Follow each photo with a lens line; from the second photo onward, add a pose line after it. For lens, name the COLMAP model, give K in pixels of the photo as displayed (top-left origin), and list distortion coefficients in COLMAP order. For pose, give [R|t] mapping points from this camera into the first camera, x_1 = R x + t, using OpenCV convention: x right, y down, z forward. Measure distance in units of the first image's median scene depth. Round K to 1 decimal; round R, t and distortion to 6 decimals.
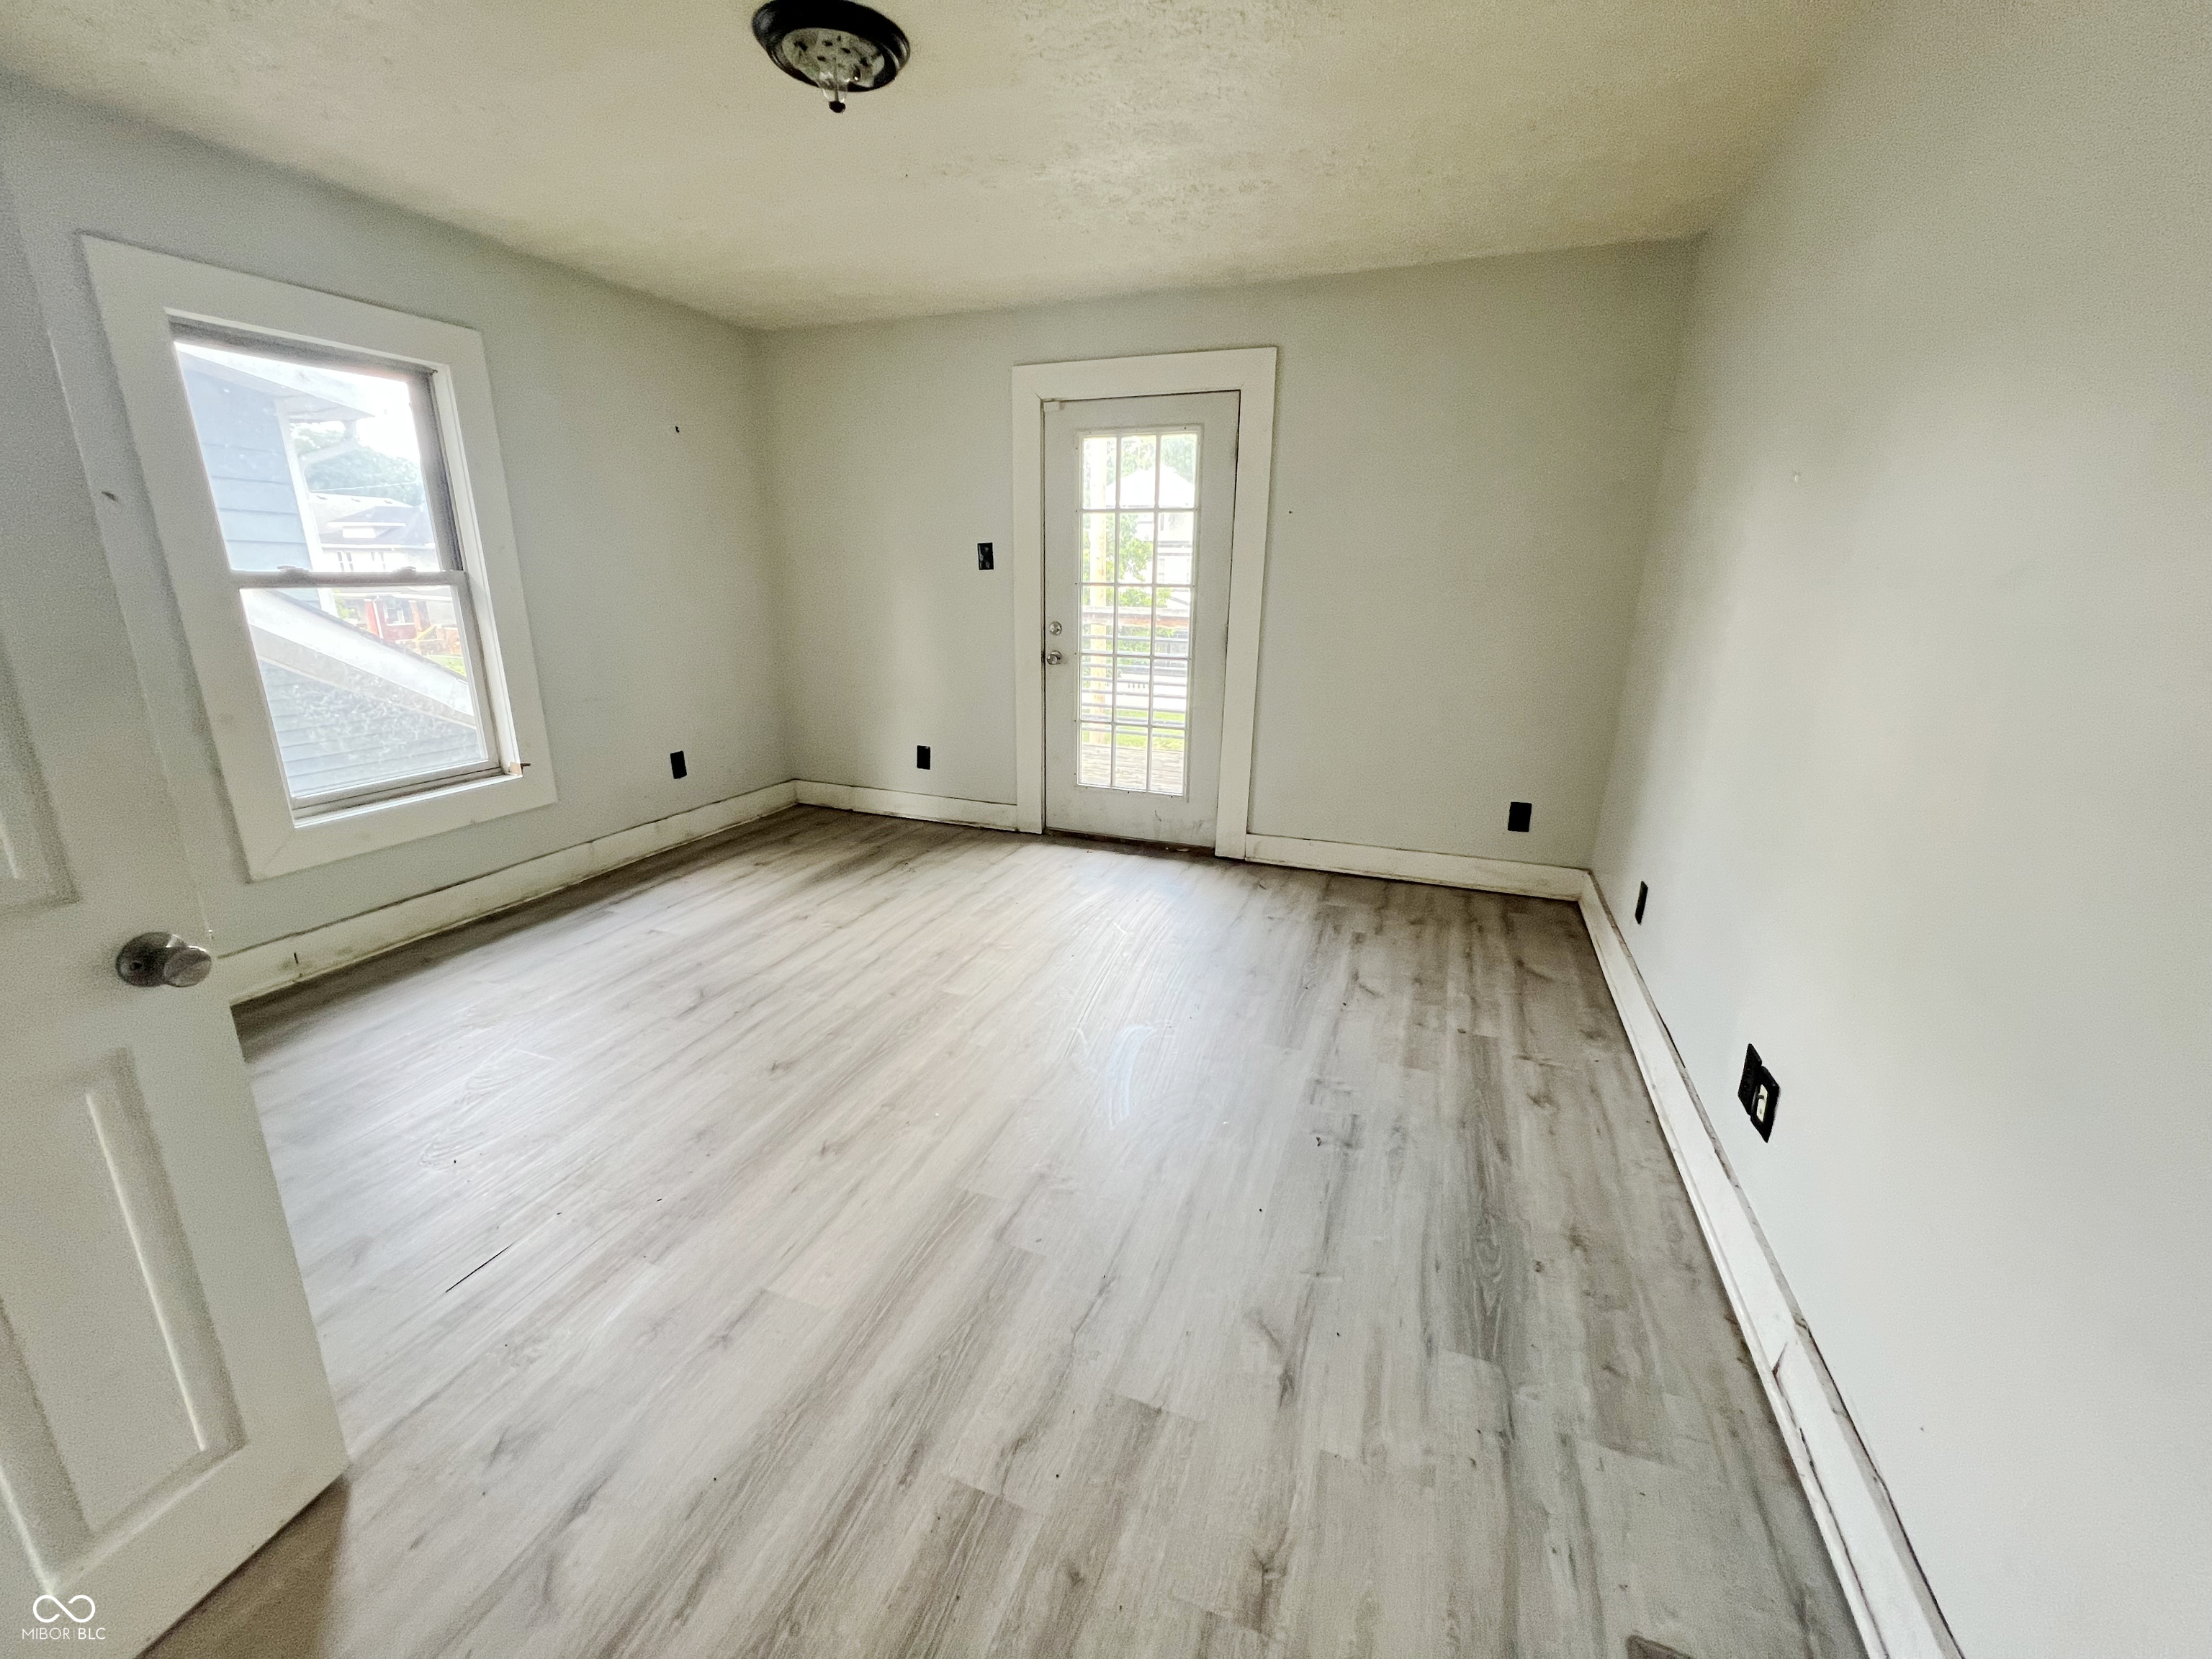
lens RADIAL K [[898.3, 0, 1105.5], [0, 898.3, 828.3], [0, 0, 1]] dist [-0.000187, -0.000428]
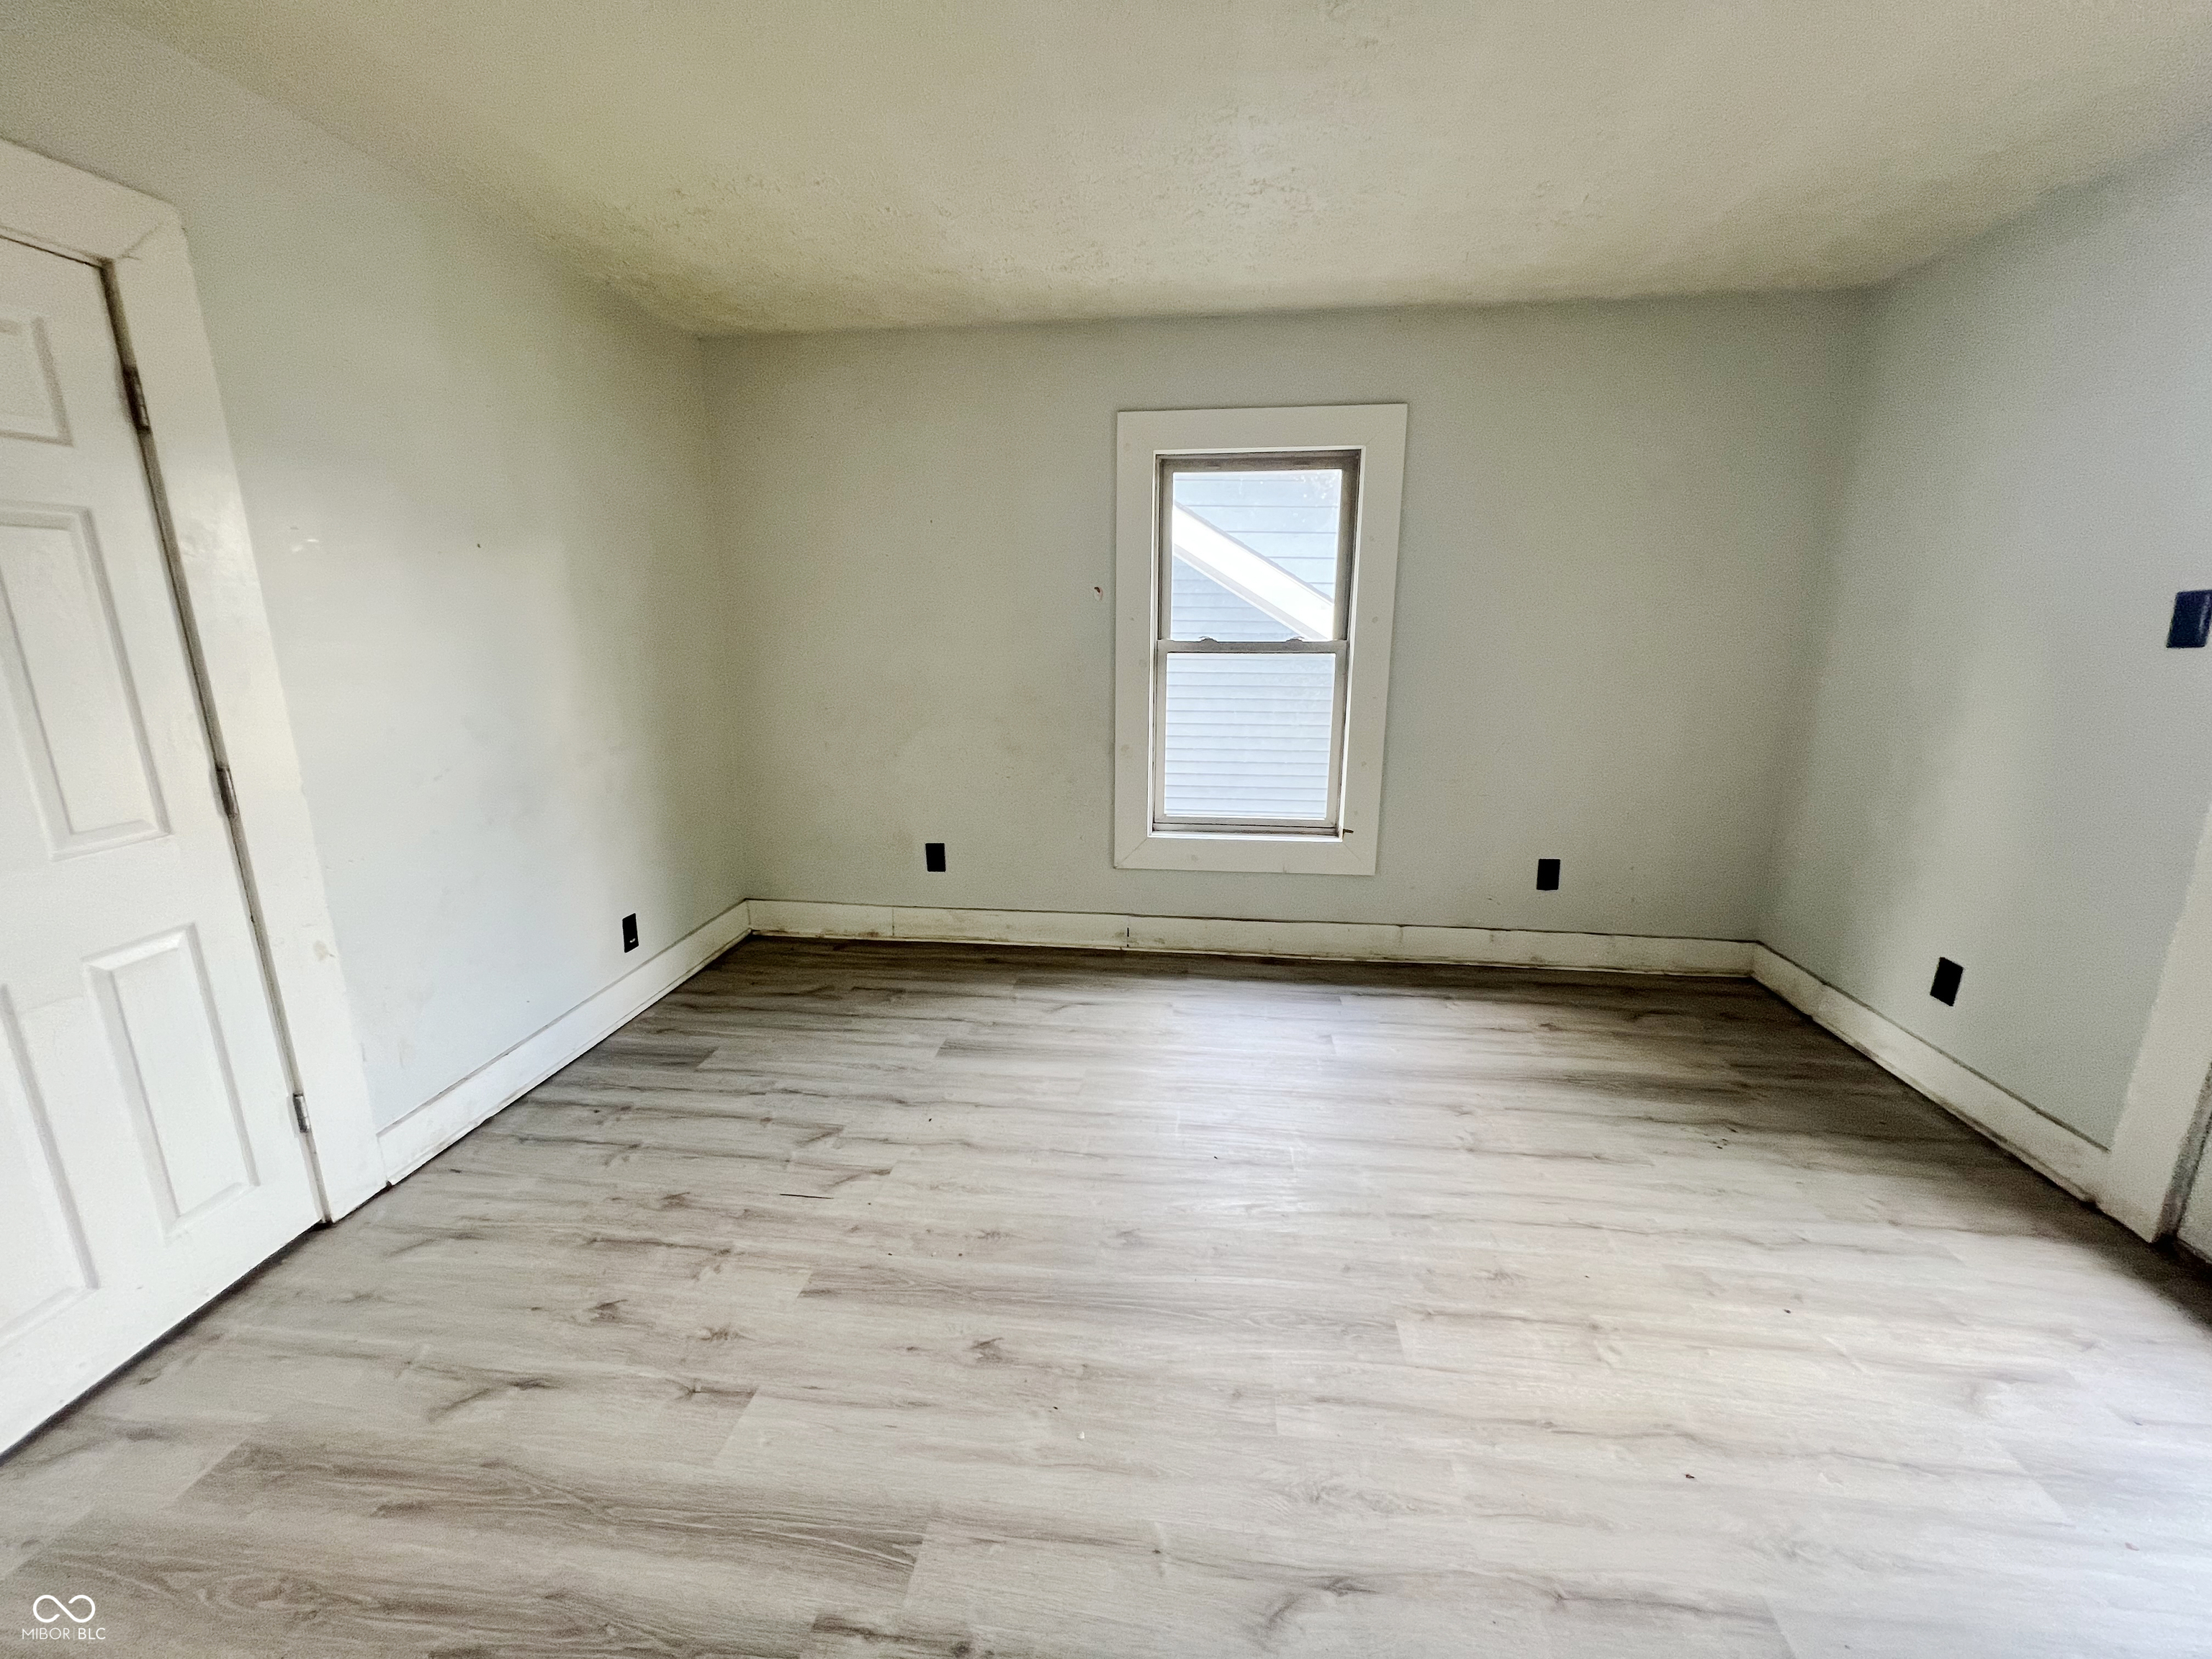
lens RADIAL K [[898.3, 0, 1107.5], [0, 898.3, 825.4], [0, 0, 1]] dist [-0.000187, -0.000428]
pose [[0.231024, 0.209922, -0.950032, 0.224913], [-0.269674, 0.952006, 0.144780, -0.139235], [0.934828, 0.222751, 0.276547, 0.439148]]
